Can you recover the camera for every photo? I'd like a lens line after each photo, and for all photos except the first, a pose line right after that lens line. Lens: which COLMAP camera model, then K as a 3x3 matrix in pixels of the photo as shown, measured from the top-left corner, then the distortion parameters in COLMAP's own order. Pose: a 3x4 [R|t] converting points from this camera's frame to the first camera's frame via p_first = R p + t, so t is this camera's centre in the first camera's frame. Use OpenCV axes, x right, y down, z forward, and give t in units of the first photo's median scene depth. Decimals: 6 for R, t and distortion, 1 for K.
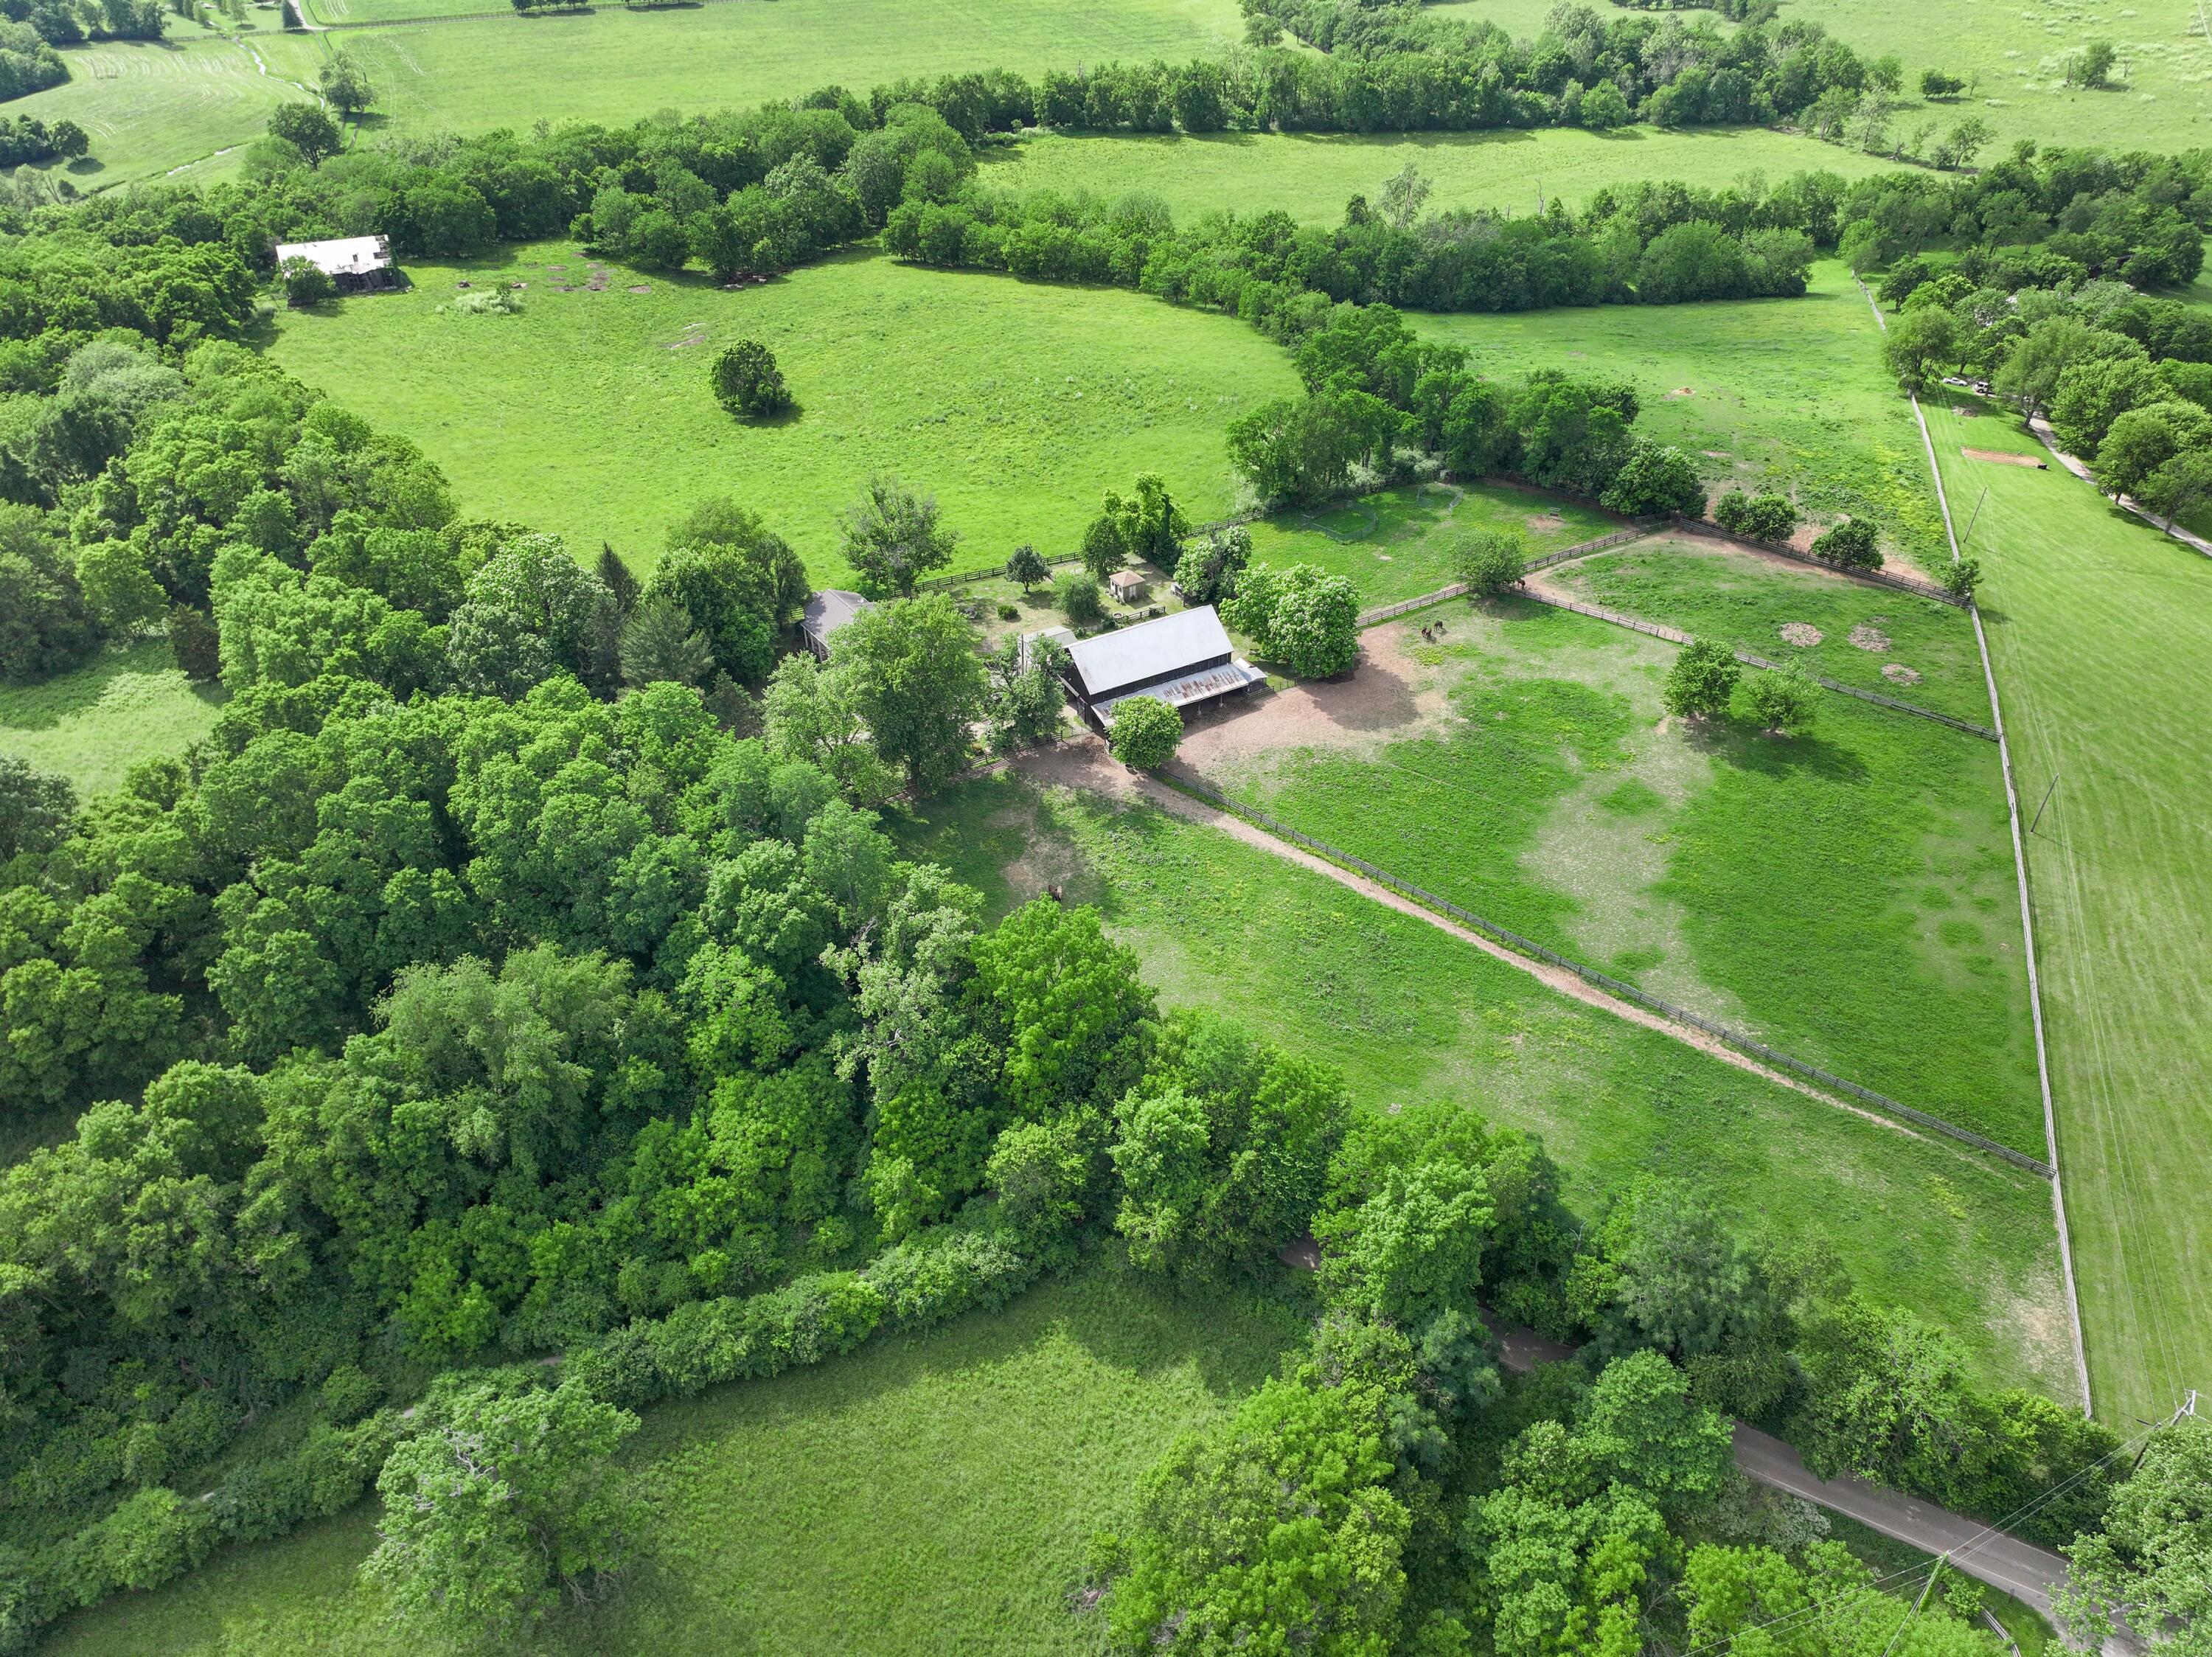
lens RADIAL K [[1548.3, 0, 1114.3], [0, 1548.3, 816.5], [0, 0, 1]] dist [-0.011468, 0.030552]
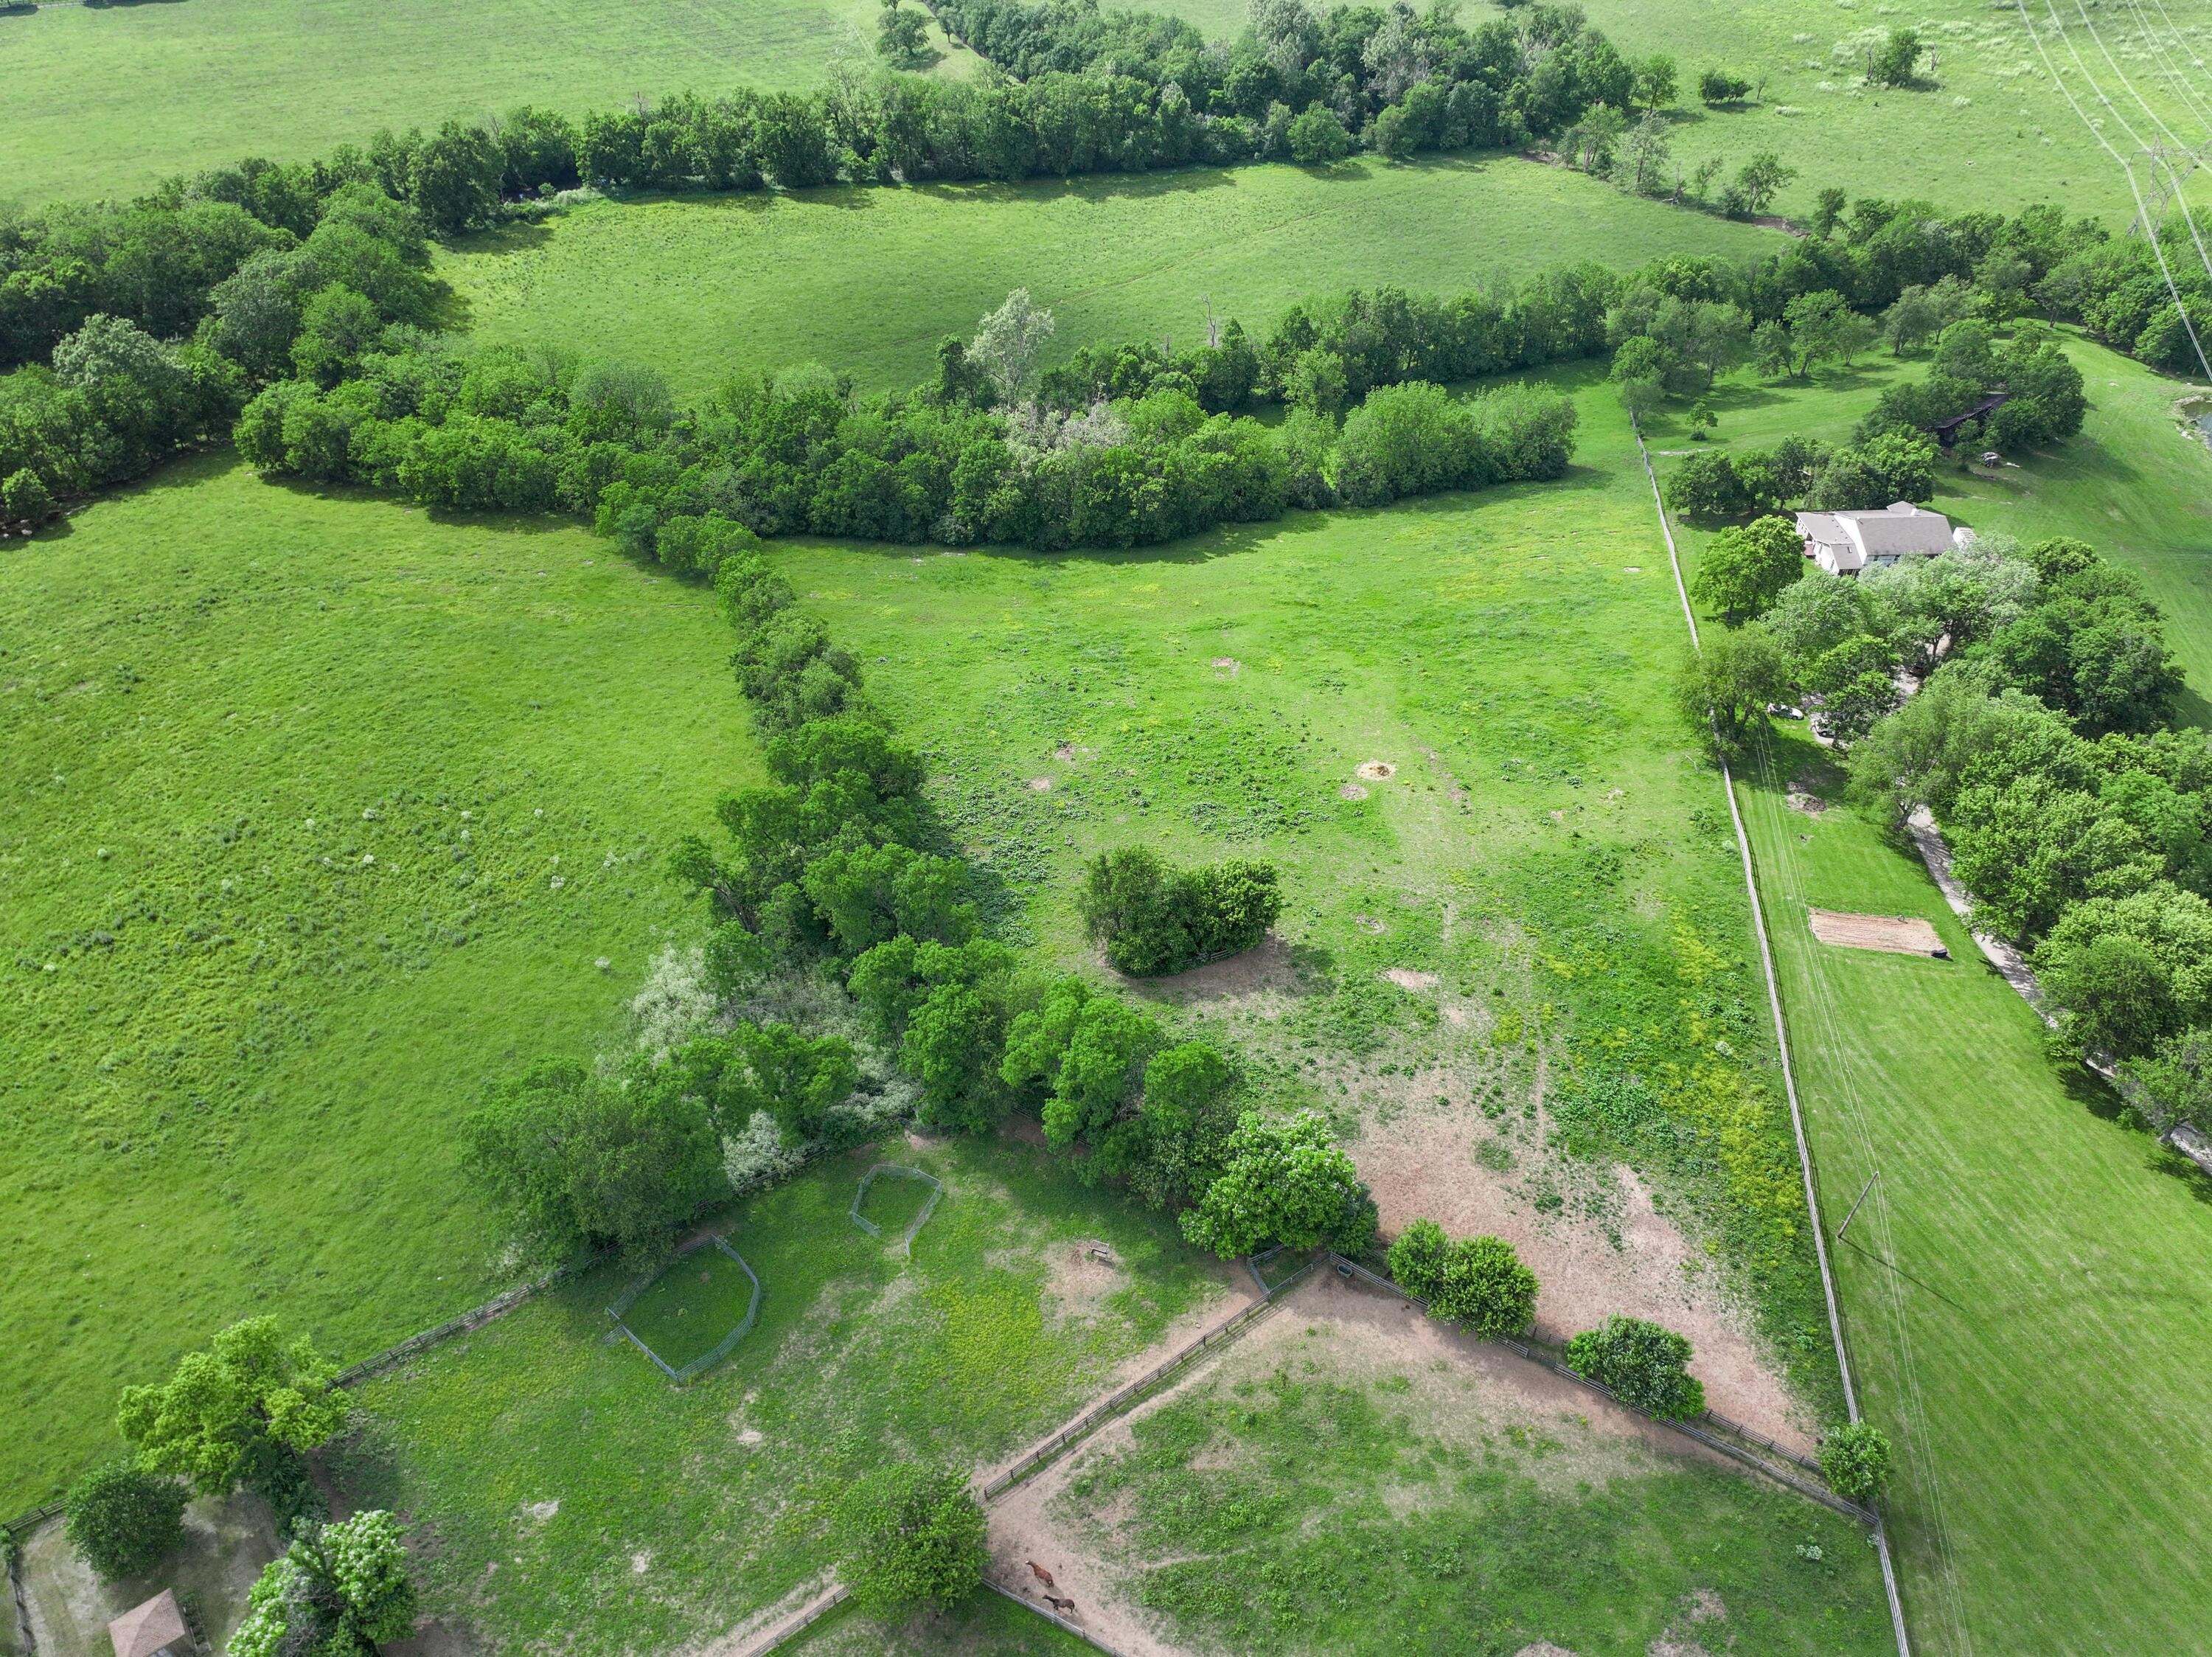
lens RADIAL K [[1548.3, 0, 1114.3], [0, 1548.3, 816.5], [0, 0, 1]] dist [-0.011468, 0.030552]
pose [[0.992228, -0.077769, 0.097137, 0.111610], [0.072687, 0.995848, 0.054808, -0.166395], [-0.100996, -0.047321, 0.993761, 0.215593]]
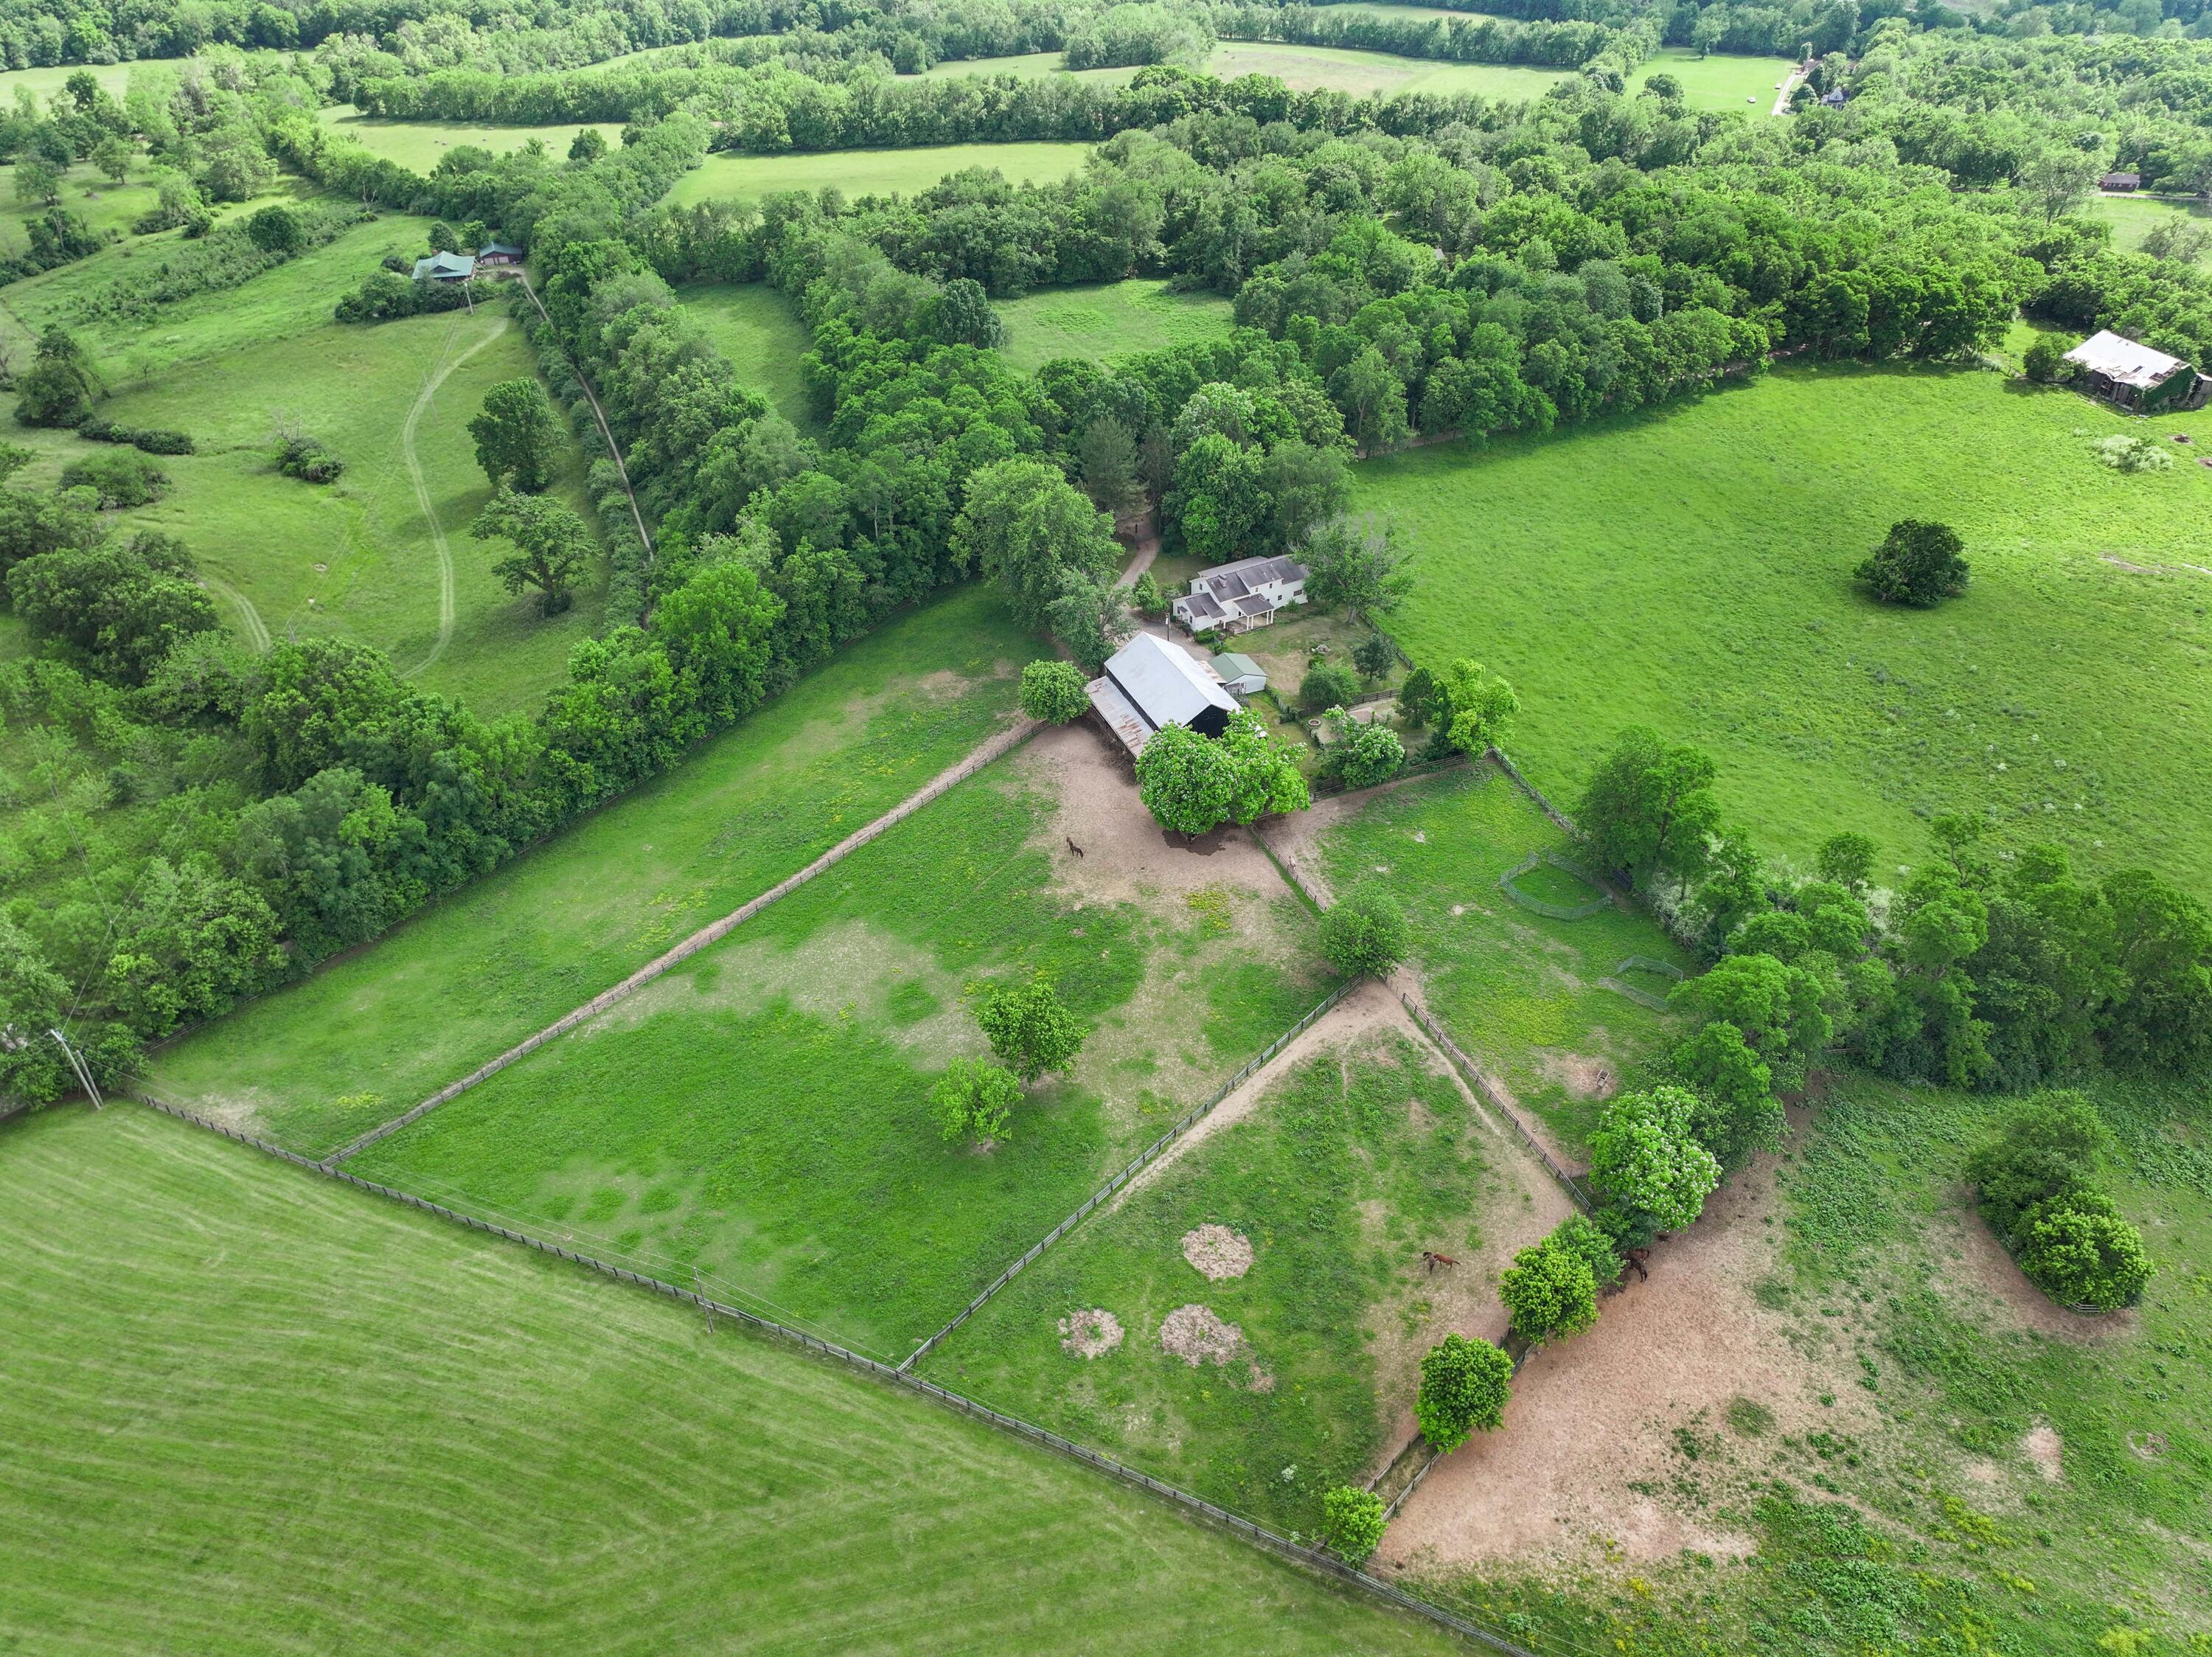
lens RADIAL K [[1548.3, 0, 1114.3], [0, 1548.3, 816.5], [0, 0, 1]] dist [-0.011468, 0.030552]
pose [[-0.098522, 0.584040, -0.805723, 0.338676], [-0.601861, 0.609823, 0.515634, -0.210780], [0.792500, 0.535735, 0.291430, 0.265559]]
